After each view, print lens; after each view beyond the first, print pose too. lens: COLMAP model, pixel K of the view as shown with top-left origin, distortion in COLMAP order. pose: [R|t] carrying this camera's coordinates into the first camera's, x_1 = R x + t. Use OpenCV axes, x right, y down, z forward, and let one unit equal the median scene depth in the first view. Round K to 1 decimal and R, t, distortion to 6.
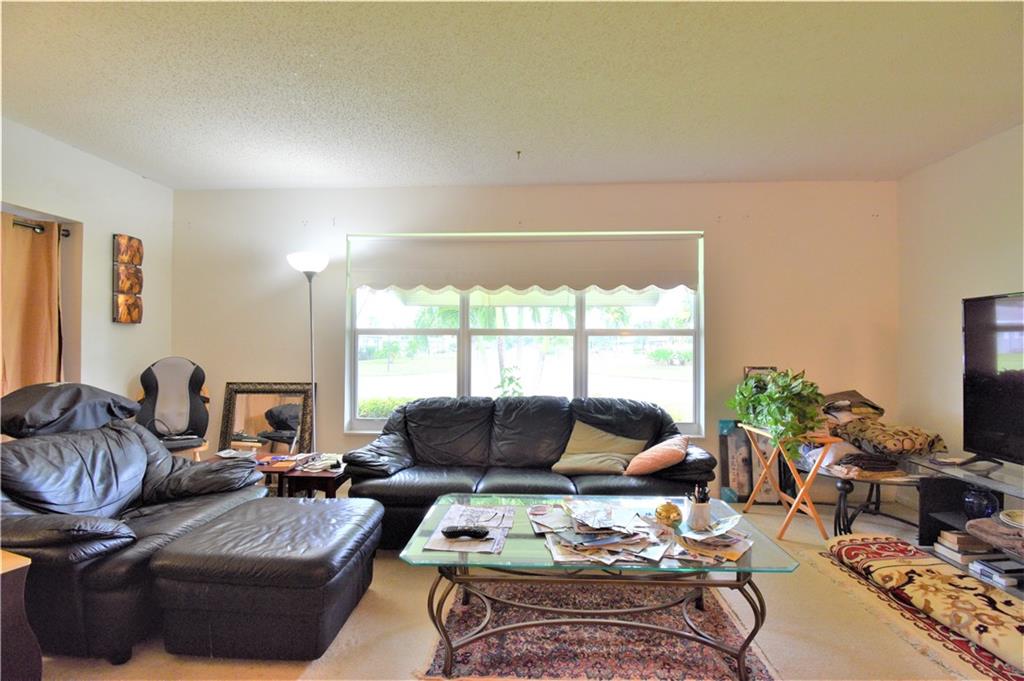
lens RADIAL K [[453.0, 0, 514.9], [0, 453.0, 343.6], [0, 0, 1]] dist [0.017004, -0.023923]
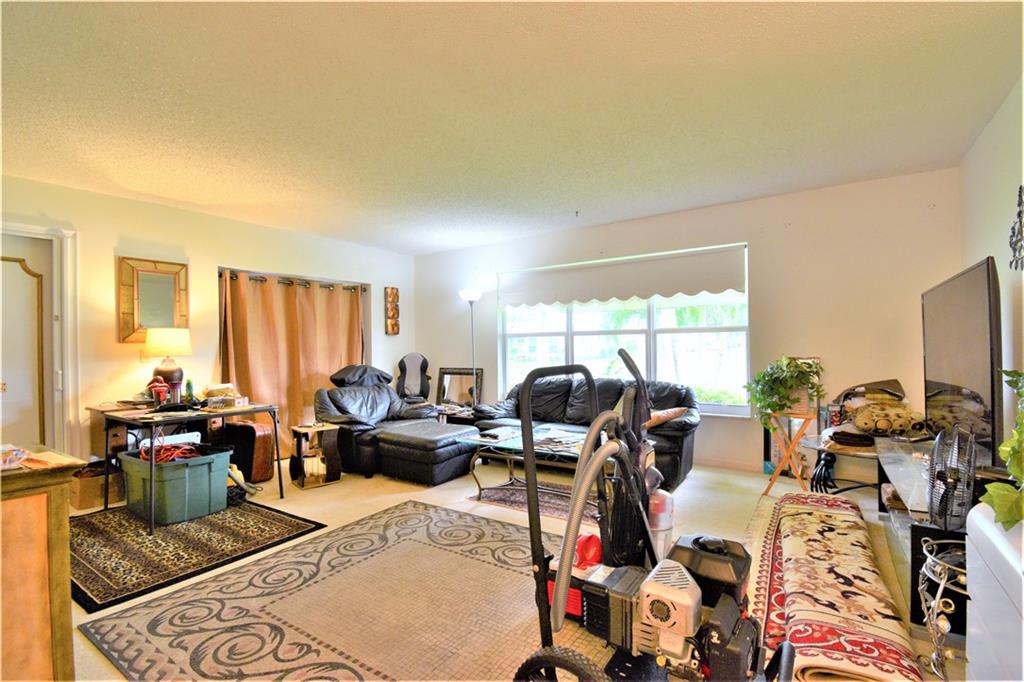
lens RADIAL K [[474.3, 0, 513.8], [0, 474.3, 344.6], [0, 0, 1]] dist [0.022284, -0.029344]
pose [[0.851904, -0.016988, -0.523422, 0.586429], [0.018605, 0.999825, -0.002169, 0.009318], [0.523367, -0.007891, 0.852071, -0.395759]]
